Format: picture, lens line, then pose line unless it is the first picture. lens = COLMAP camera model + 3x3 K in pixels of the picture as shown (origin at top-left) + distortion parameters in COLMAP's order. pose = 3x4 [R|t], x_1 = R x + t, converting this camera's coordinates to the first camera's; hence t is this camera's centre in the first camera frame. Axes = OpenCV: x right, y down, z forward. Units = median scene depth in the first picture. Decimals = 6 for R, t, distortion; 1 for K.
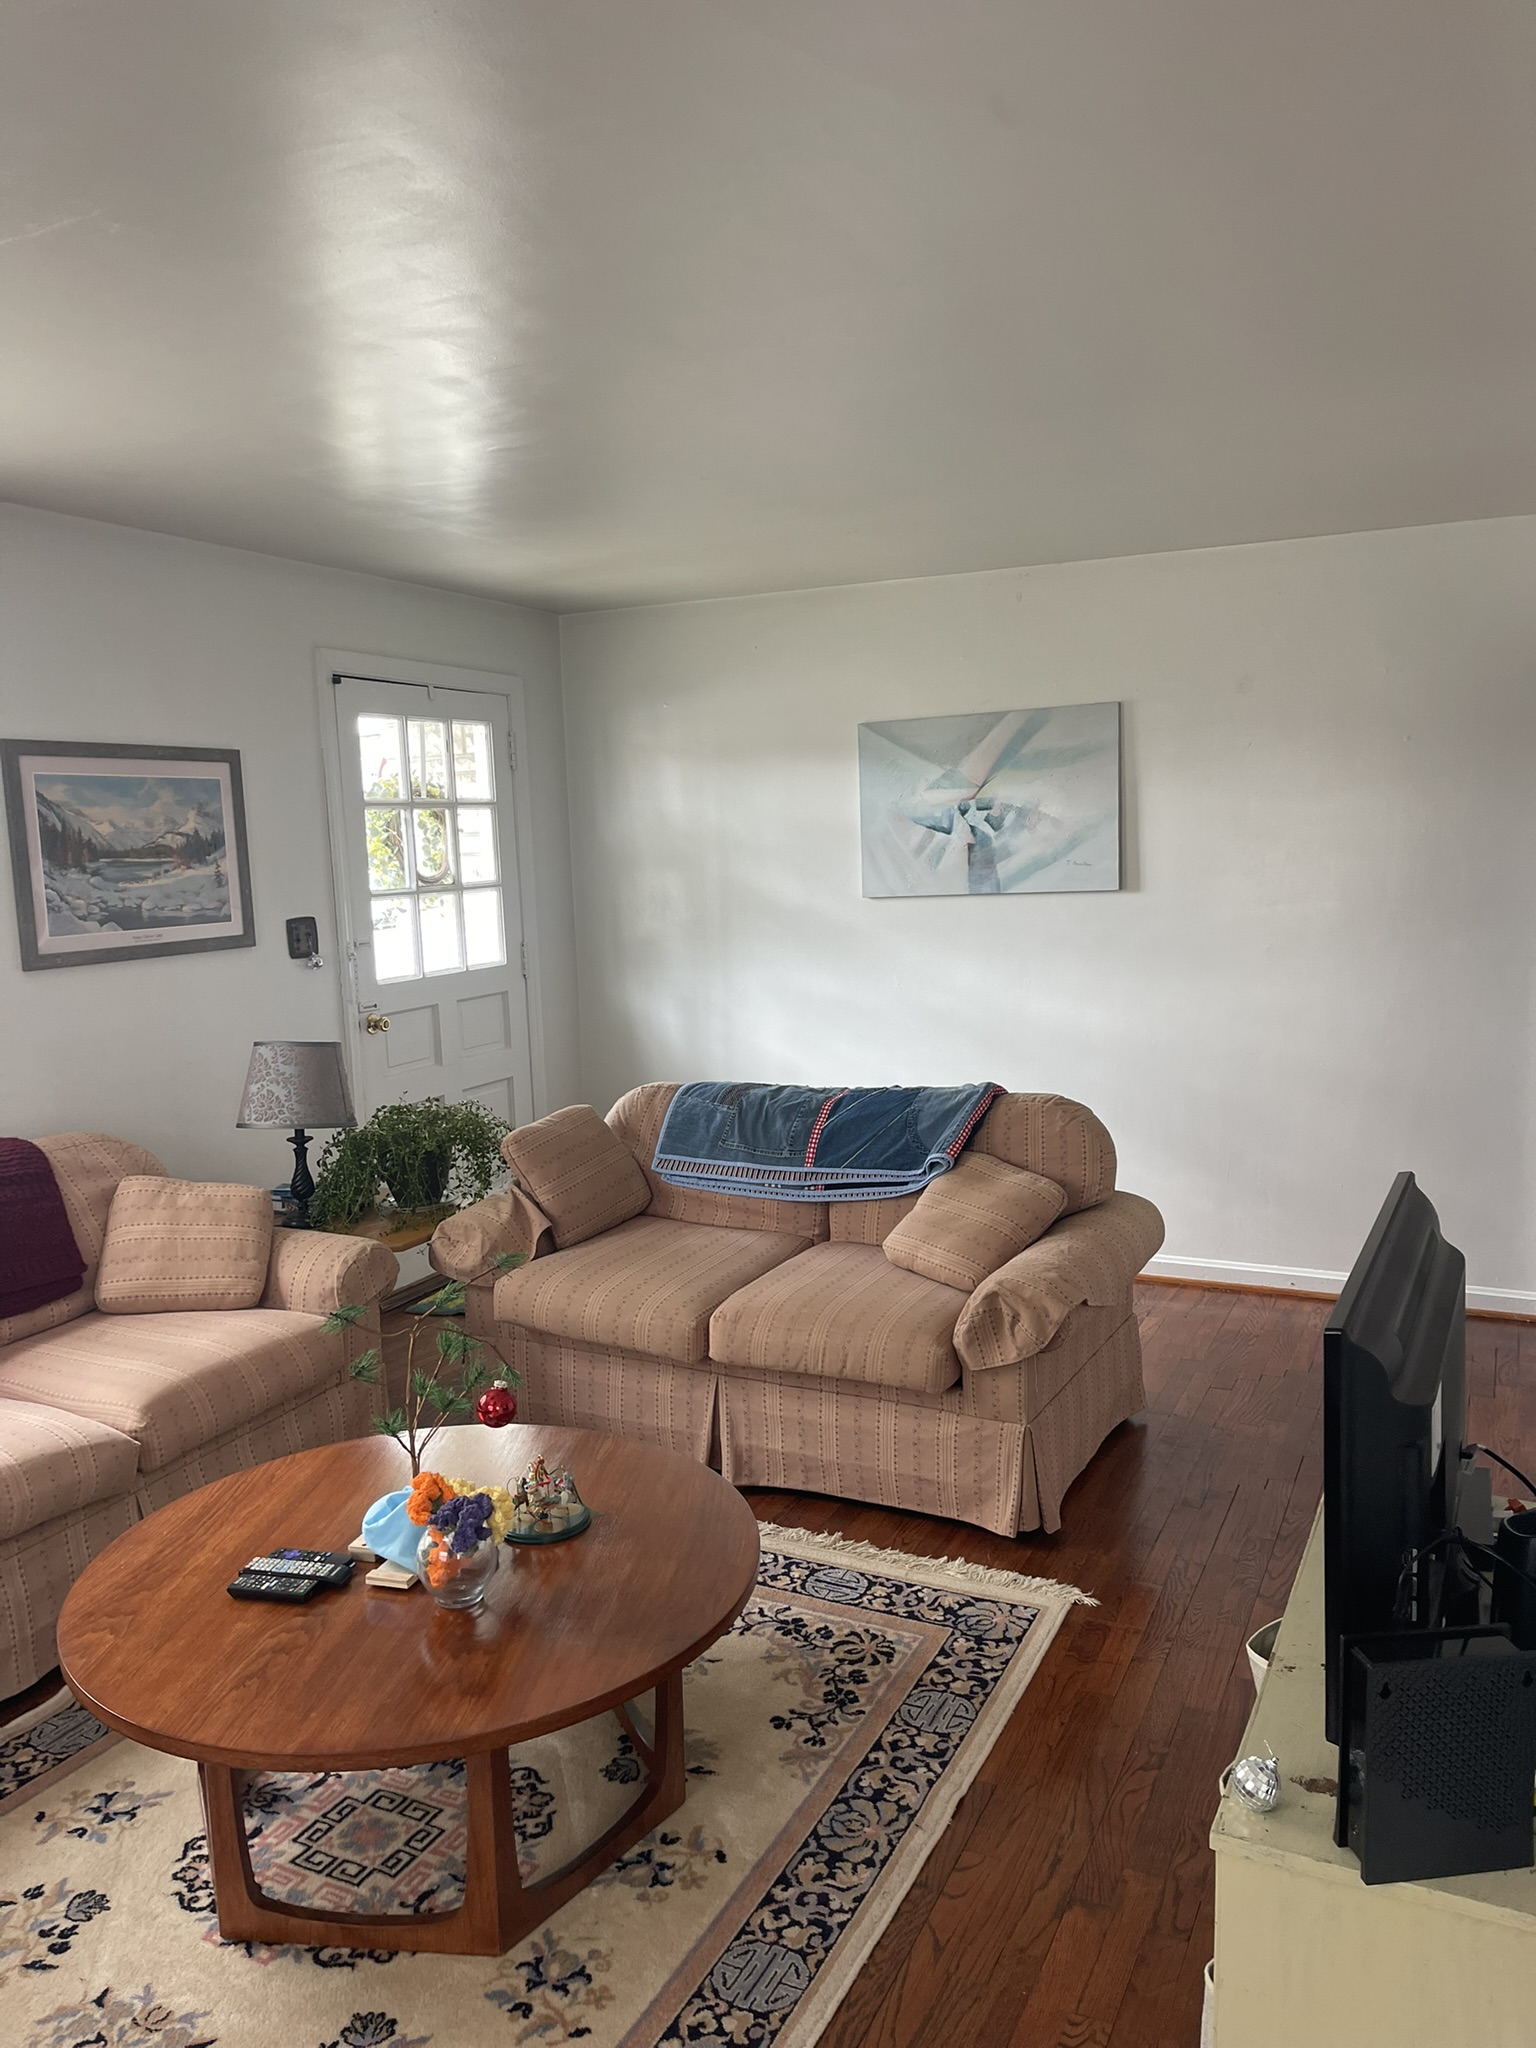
lens RADIAL K [[1529.0, 0, 768.0], [0, 1529.0, 1024.0], [0, 0, 1]] dist [0.053271, -0.083446]
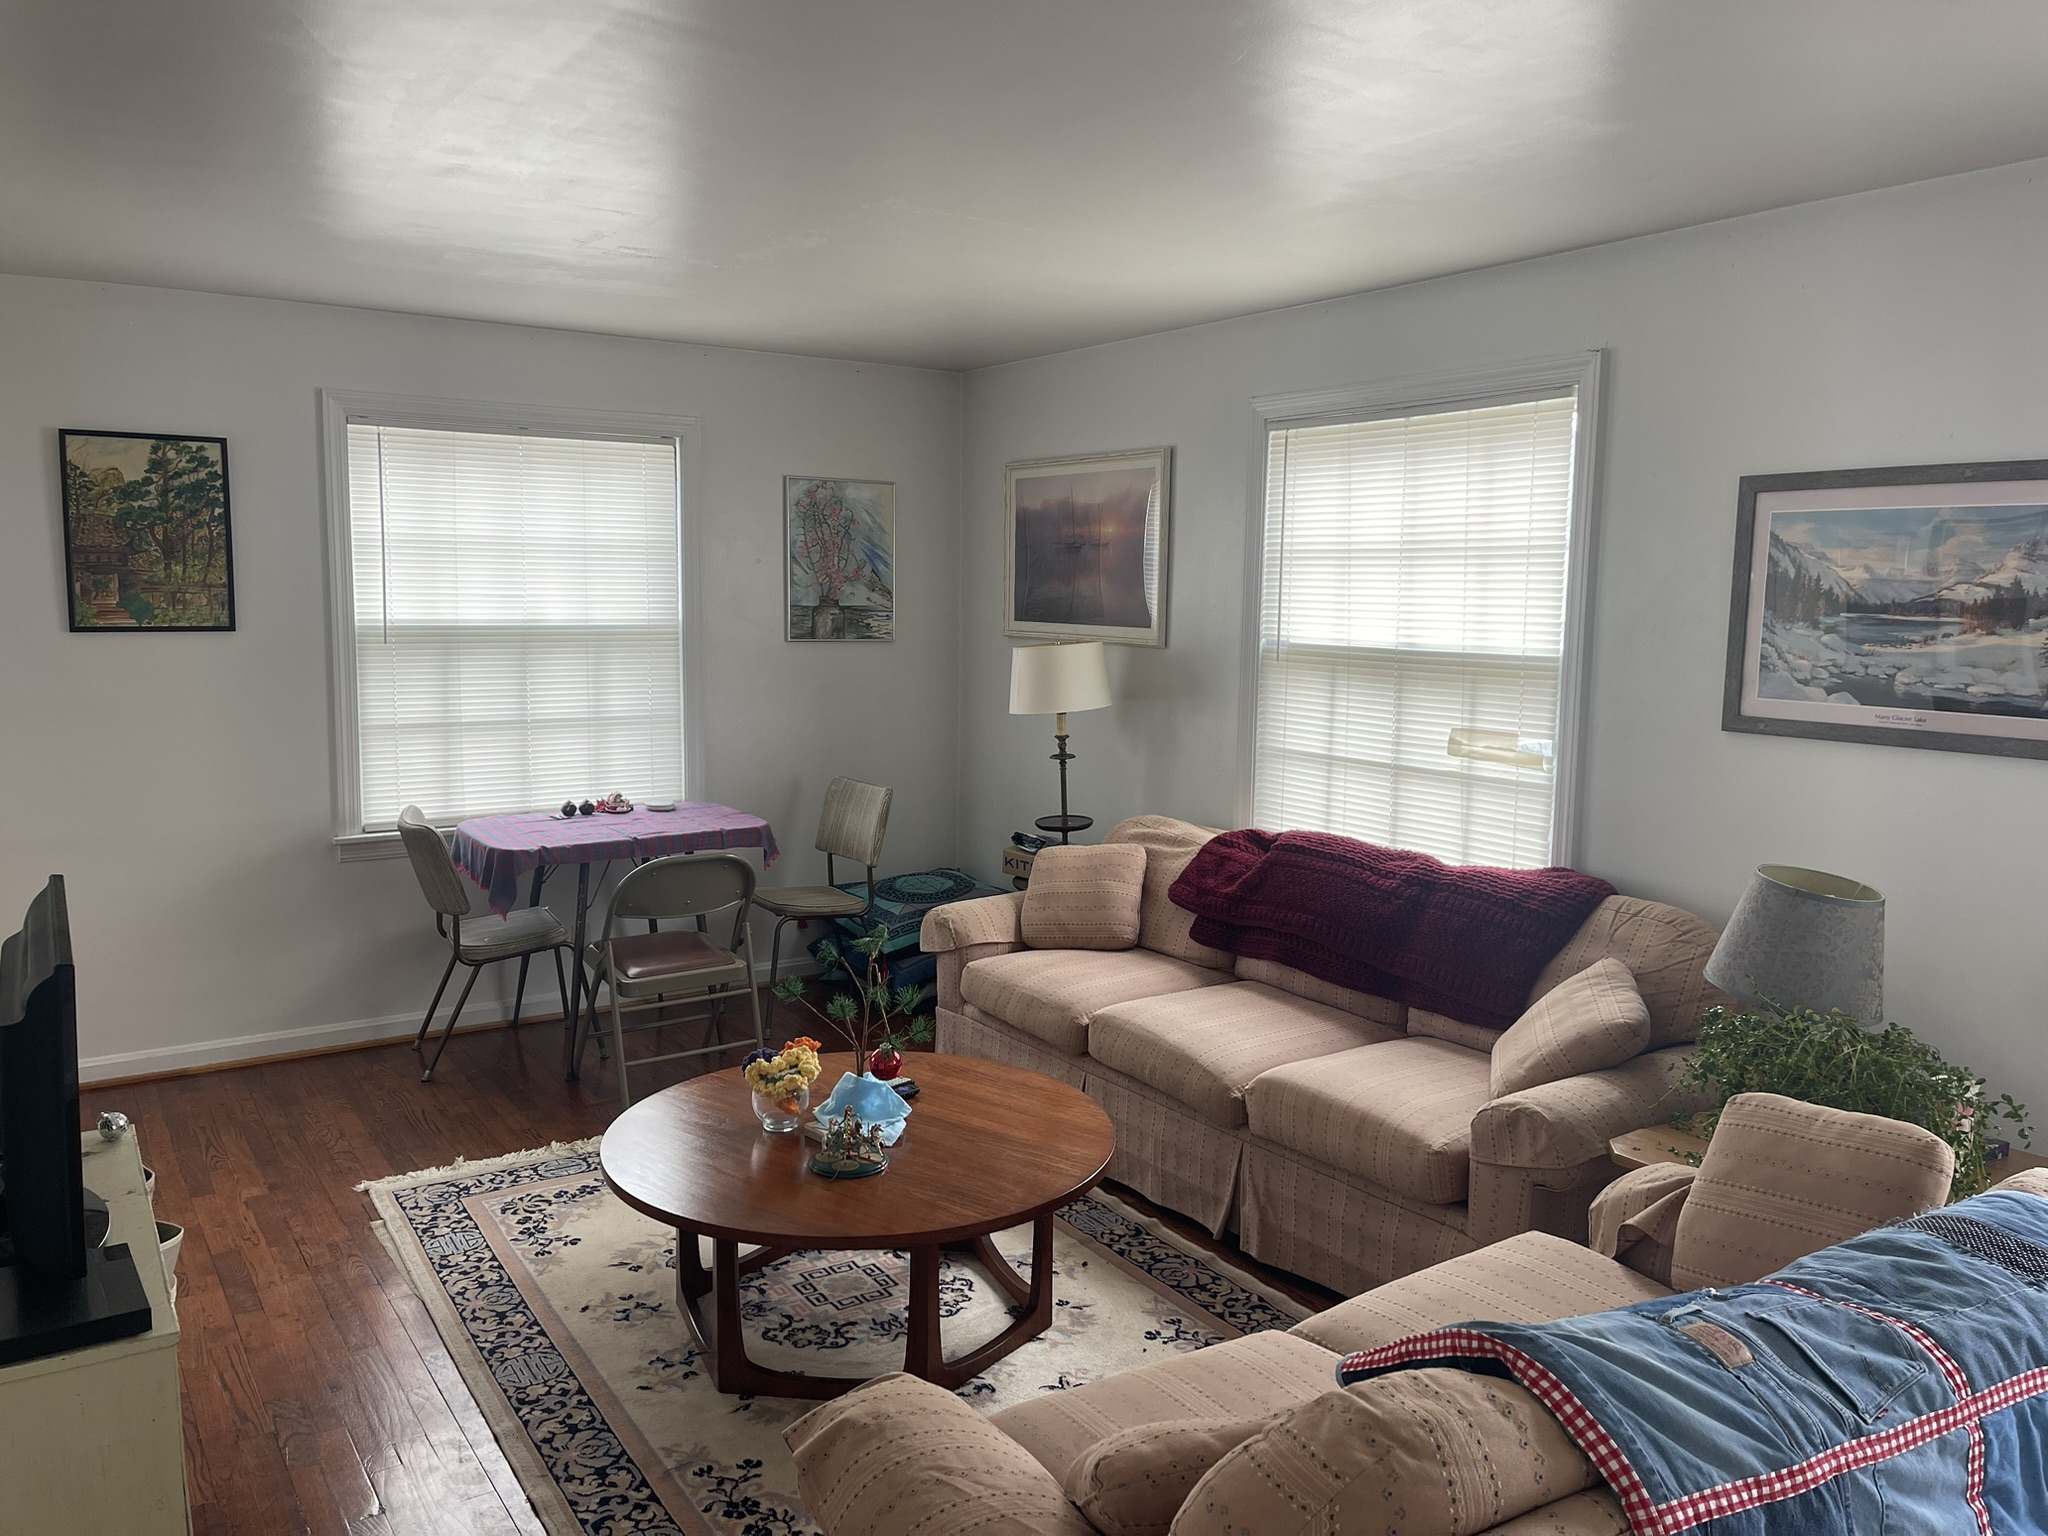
lens RADIAL K [[1530.3, 0, 1016.1], [0, 1530.3, 752.8], [0, 0, 1]] dist [0.062115, -0.068969]
pose [[-0.510222, 0.115112, -0.852304, 0.550829], [-0.106688, 0.974876, 0.195534, -0.166763], [0.853400, 0.190696, -0.485123, 1.166143]]
